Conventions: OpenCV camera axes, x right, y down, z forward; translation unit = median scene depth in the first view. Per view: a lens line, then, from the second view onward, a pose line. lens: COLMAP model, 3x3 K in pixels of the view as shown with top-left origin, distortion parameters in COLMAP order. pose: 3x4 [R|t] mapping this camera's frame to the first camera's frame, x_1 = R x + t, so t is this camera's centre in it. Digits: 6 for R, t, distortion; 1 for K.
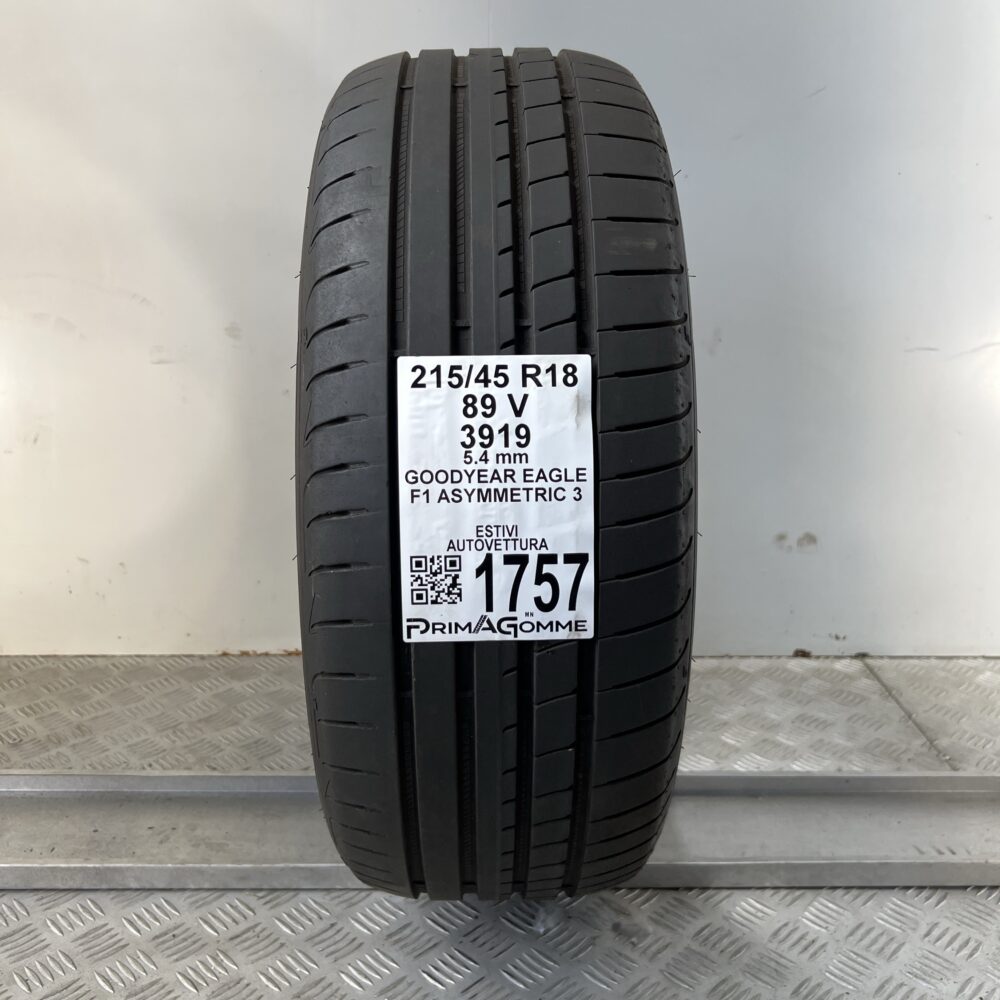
lens RADIAL K [[1057.9, 0, 501.6], [0, 1057.9, 496.6], [0, 0, 1]] dist [-0.023622, 0.000000]
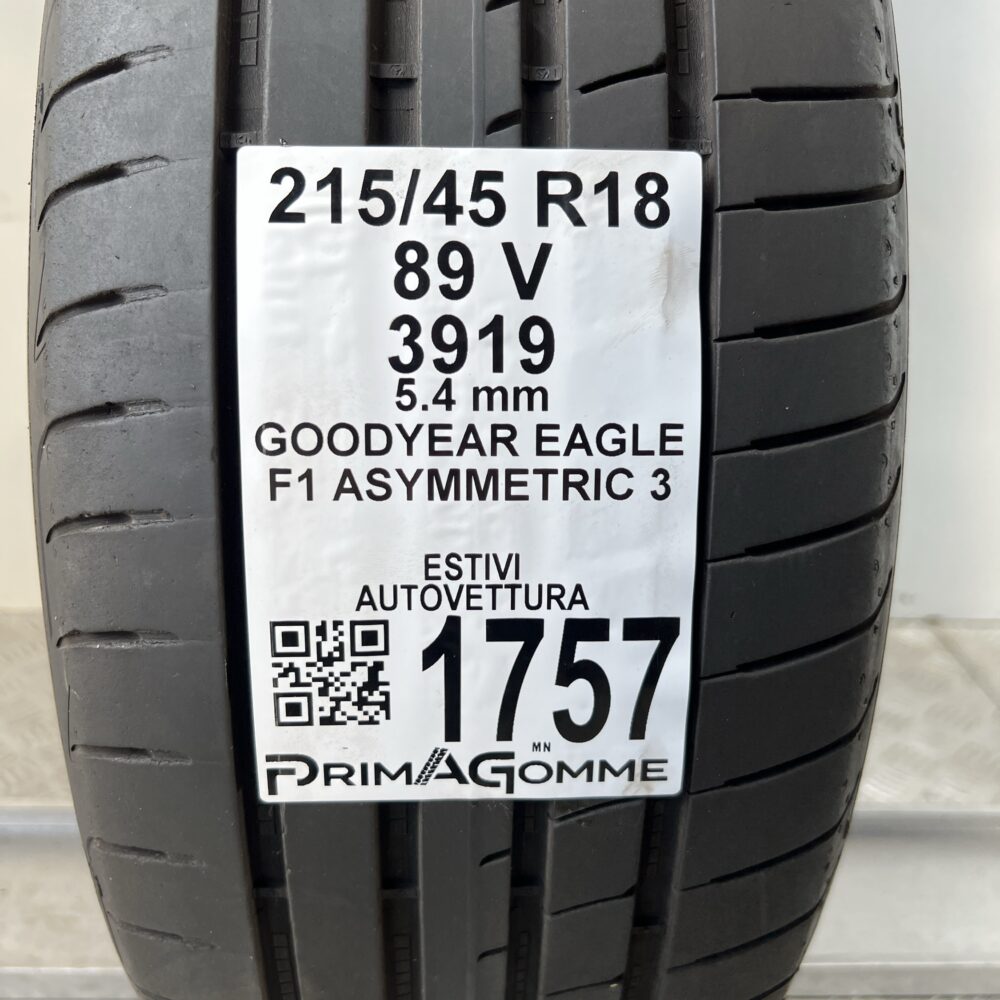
lens RADIAL K [[1057.9, 0, 501.3], [0, 1057.9, 503.2], [0, 0, 1]] dist [-0.023622, 0.000000]
pose [[0.999555, 0.014686, 0.025950, -0.003916], [-0.017420, 0.993948, 0.108464, -0.039789], [-0.024200, -0.108867, 0.993762, 0.570687]]
